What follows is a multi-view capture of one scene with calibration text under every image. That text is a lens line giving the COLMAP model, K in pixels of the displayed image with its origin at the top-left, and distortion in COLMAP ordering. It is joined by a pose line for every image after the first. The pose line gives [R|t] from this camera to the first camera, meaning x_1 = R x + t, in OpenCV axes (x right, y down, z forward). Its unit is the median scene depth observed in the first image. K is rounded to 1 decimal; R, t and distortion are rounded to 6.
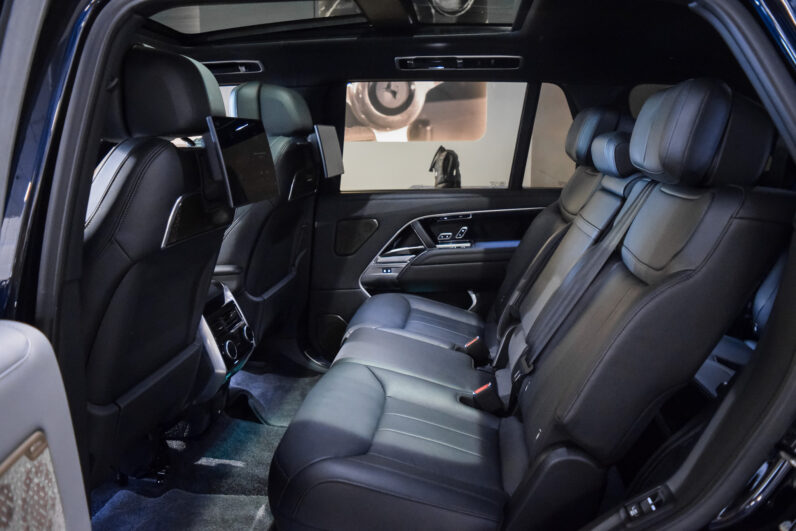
lens RADIAL K [[622.3, 0, 398.0], [0, 622.3, 265.5], [0, 0, 1]] dist [-0.087435, 0.004071]
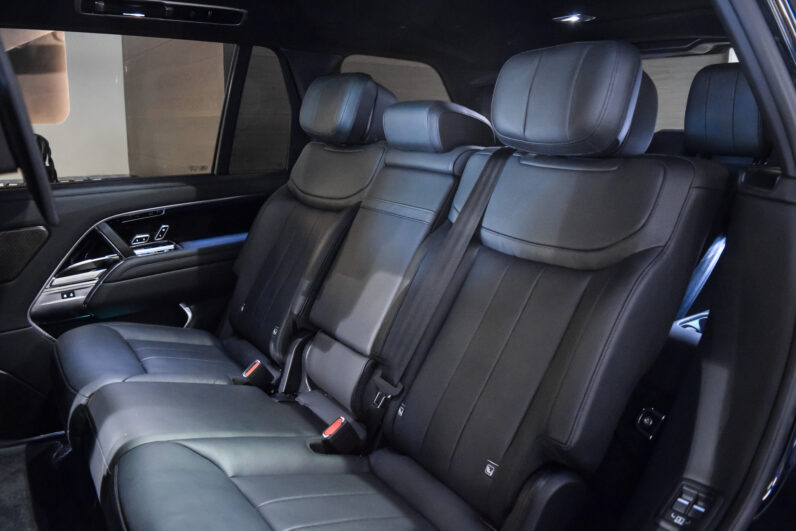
lens RADIAL K [[622.3, 0, 398.0], [0, 622.3, 265.5], [0, 0, 1]] dist [-0.087435, 0.004071]
pose [[0.763029, -0.128998, 0.633361, -0.170028], [0.113840, 0.991385, 0.064770, -0.028145], [-0.636260, 0.022681, 0.771141, 0.215244]]
